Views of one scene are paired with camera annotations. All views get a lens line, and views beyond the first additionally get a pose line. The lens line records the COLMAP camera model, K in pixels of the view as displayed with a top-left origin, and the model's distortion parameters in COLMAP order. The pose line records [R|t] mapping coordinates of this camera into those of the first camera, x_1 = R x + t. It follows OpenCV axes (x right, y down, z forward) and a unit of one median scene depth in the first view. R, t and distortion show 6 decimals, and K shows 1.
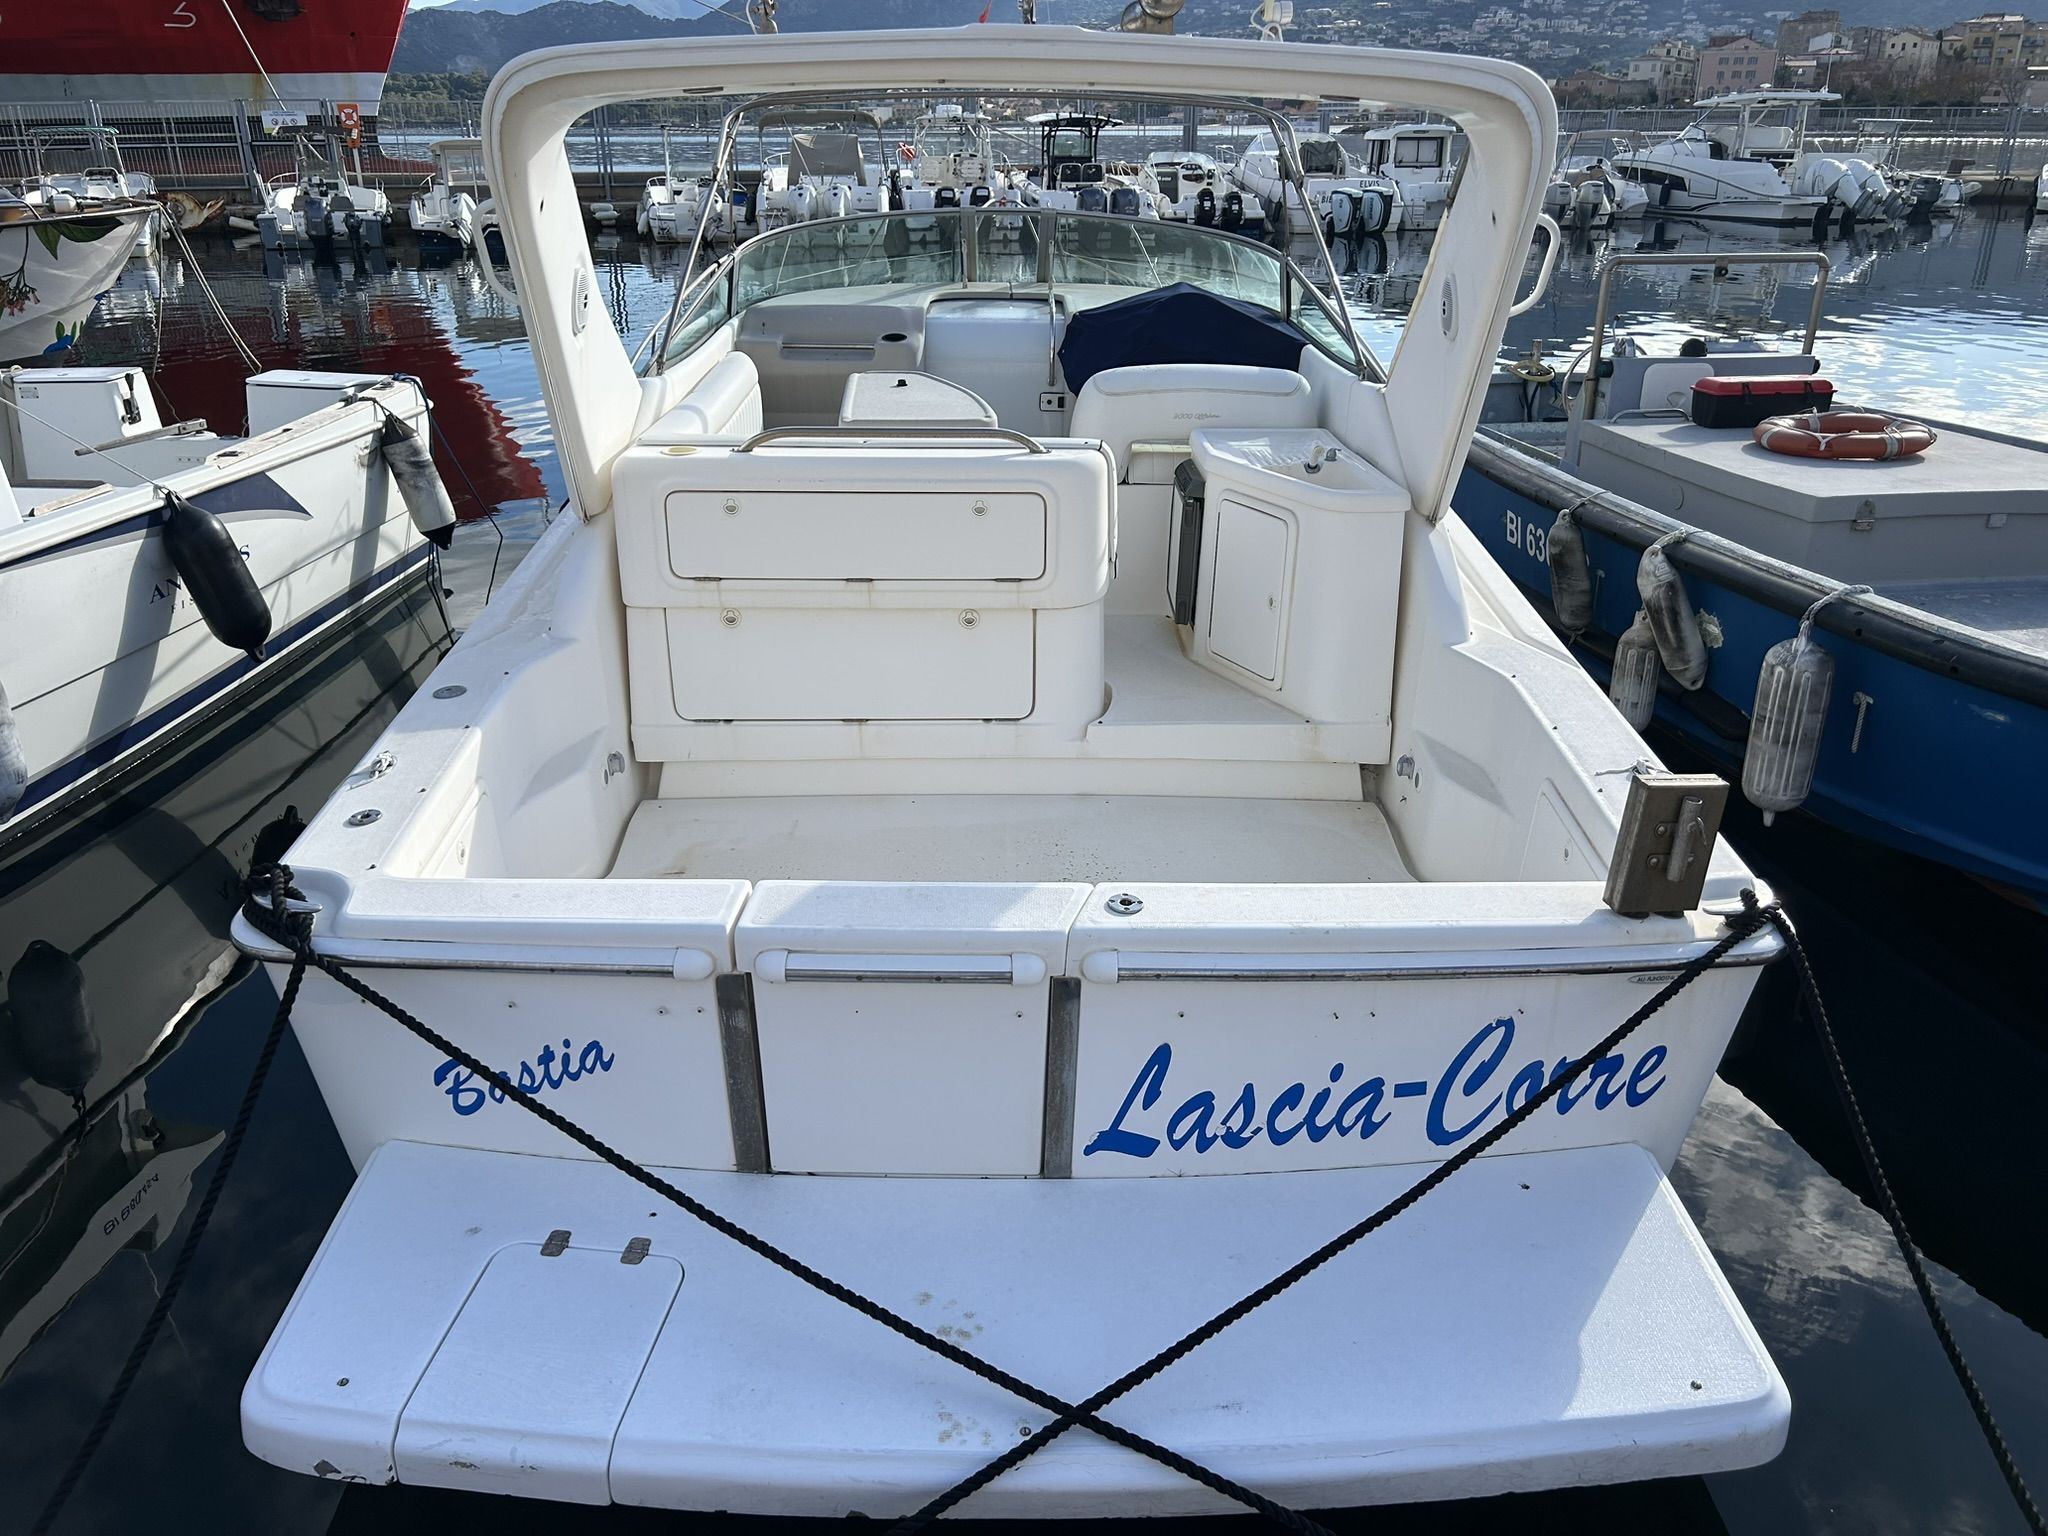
lens RADIAL K [[1554.6, 0, 1020.3], [0, 1554.6, 729.8], [0, 0, 1]] dist [0.049048, -0.057021]
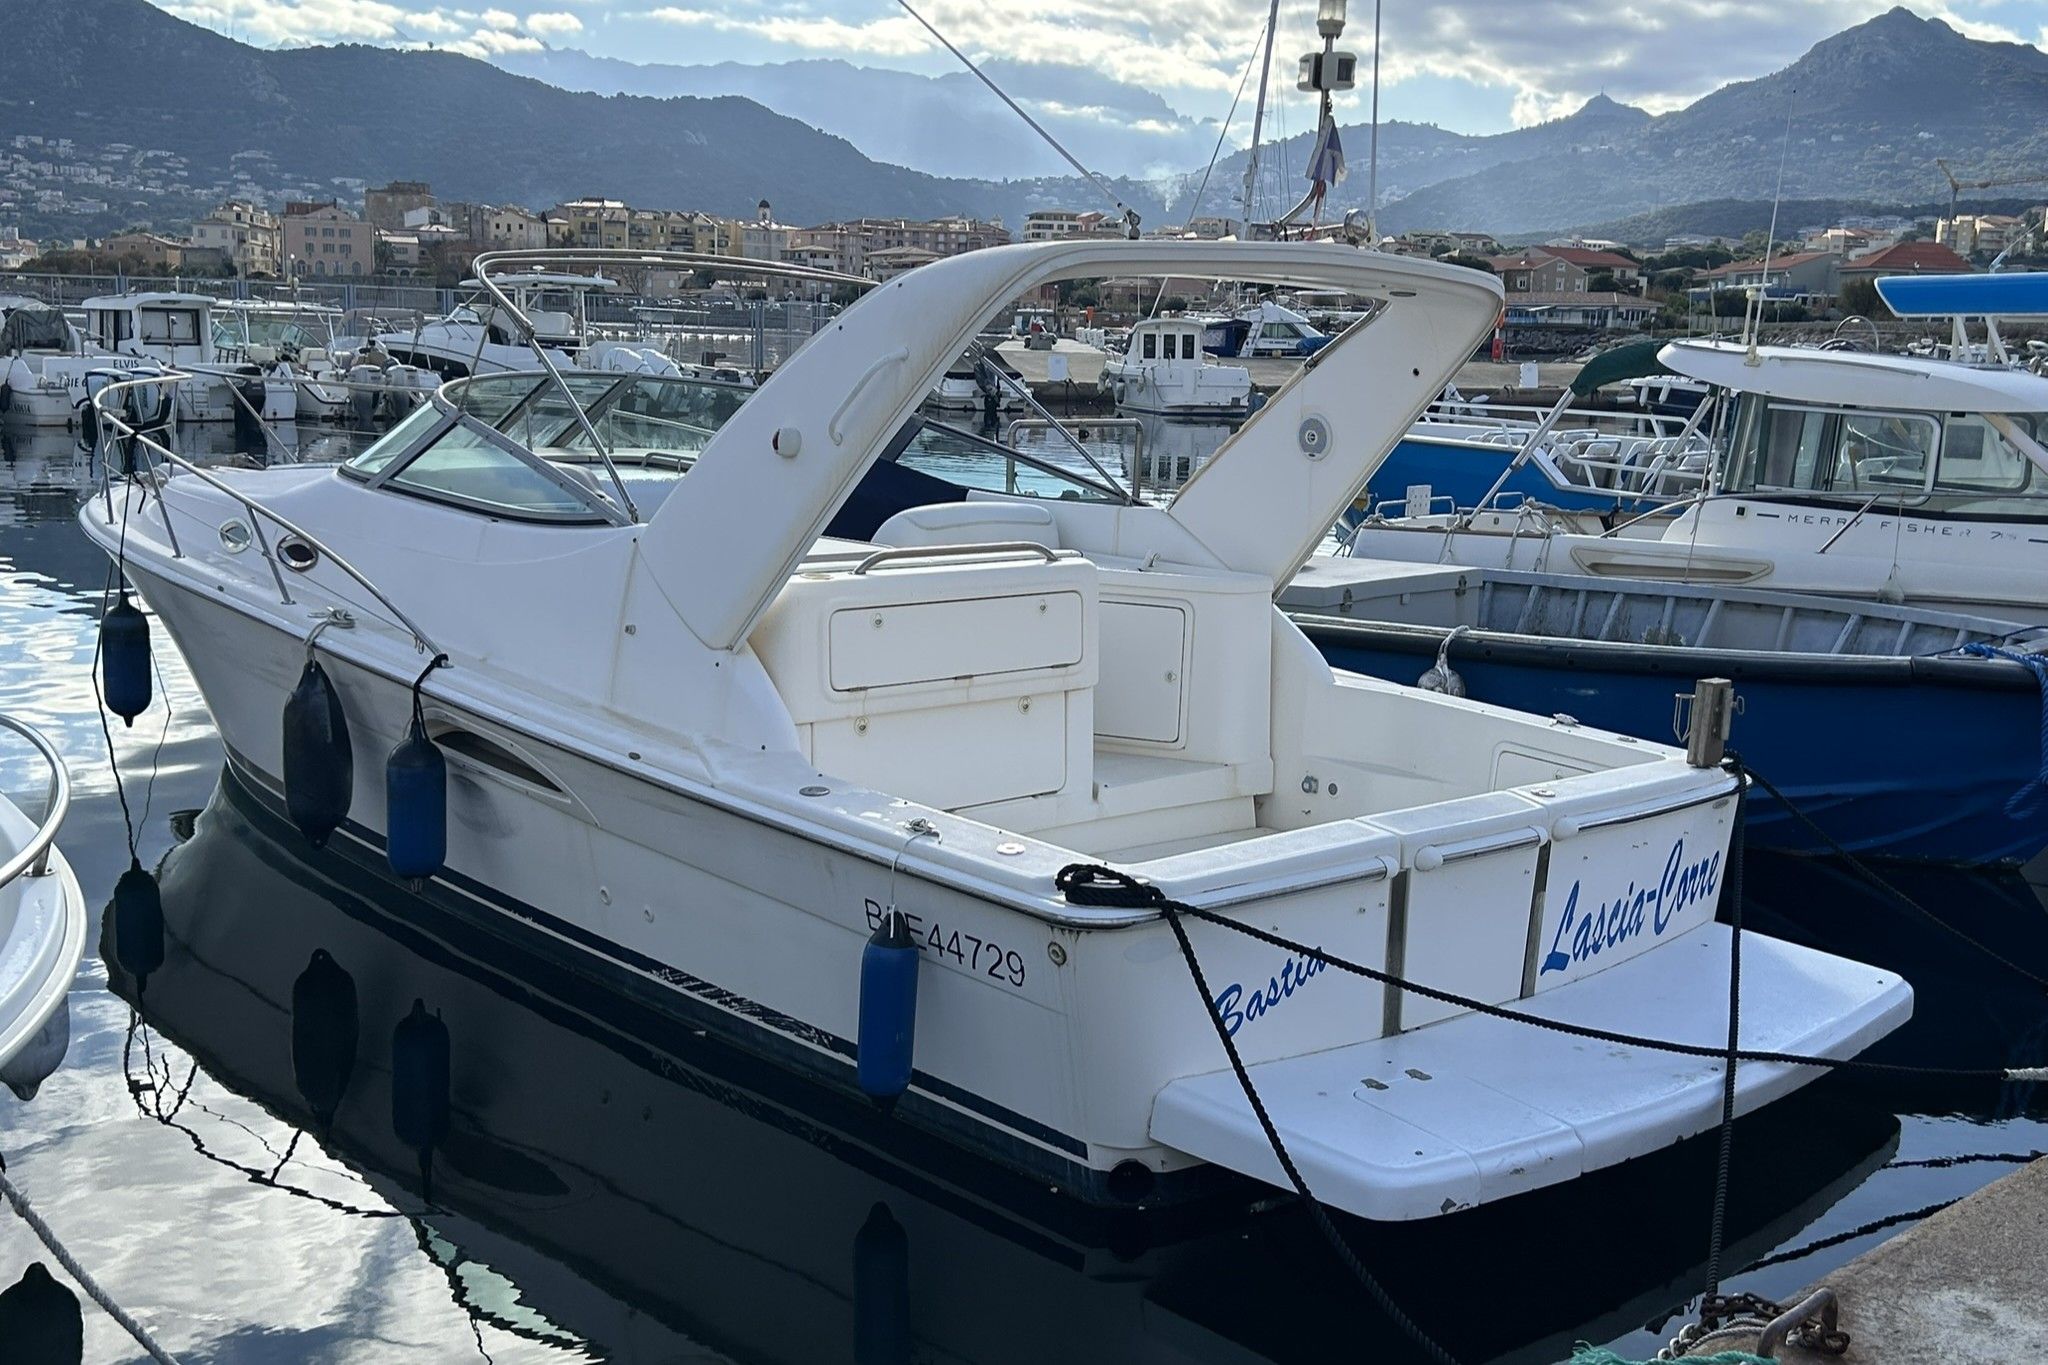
lens RADIAL K [[2093.4, 0, 1024.0], [0, 2093.4, 682.5], [0, 0, 1]] dist [0.094405, -0.123707]
pose [[0.743252, -0.090891, 0.662809, -0.977282], [0.214765, 0.970708, -0.107717, 0.071559], [-0.633603, 0.222409, 0.741000, -0.127599]]
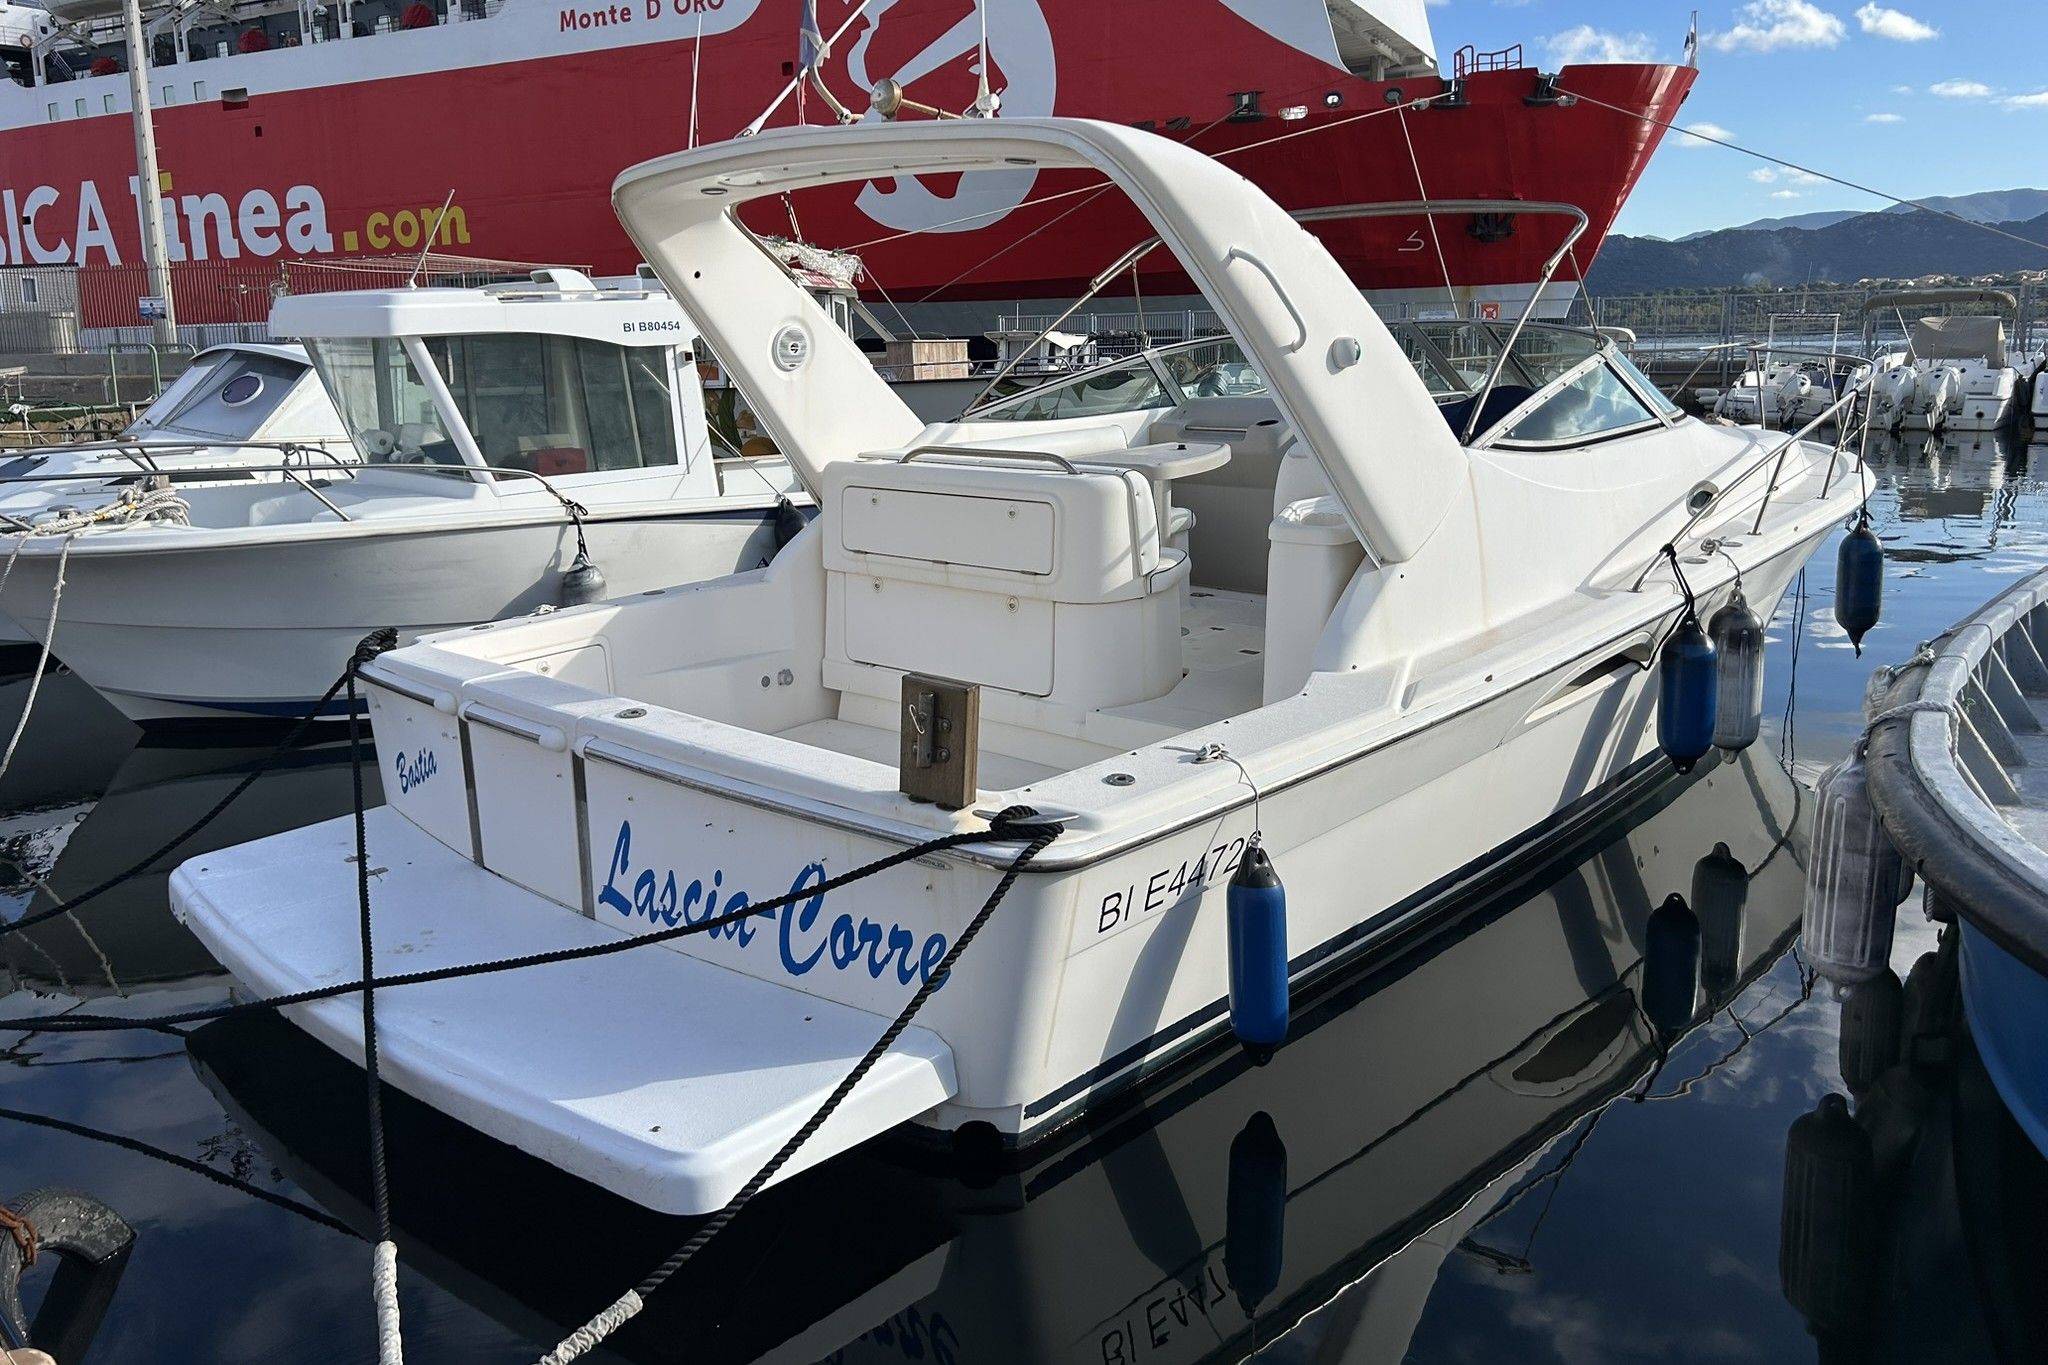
lens RADIAL K [[1552.3, 0, 1022.3], [0, 1552.3, 631.9], [0, 0, 1]] dist [0.052163, -0.001445]
pose [[0.732909, 0.113669, -0.670764, 0.723521], [-0.233626, 0.968038, -0.091225, 0.052576], [0.638955, 0.223567, 0.736039, 0.120816]]
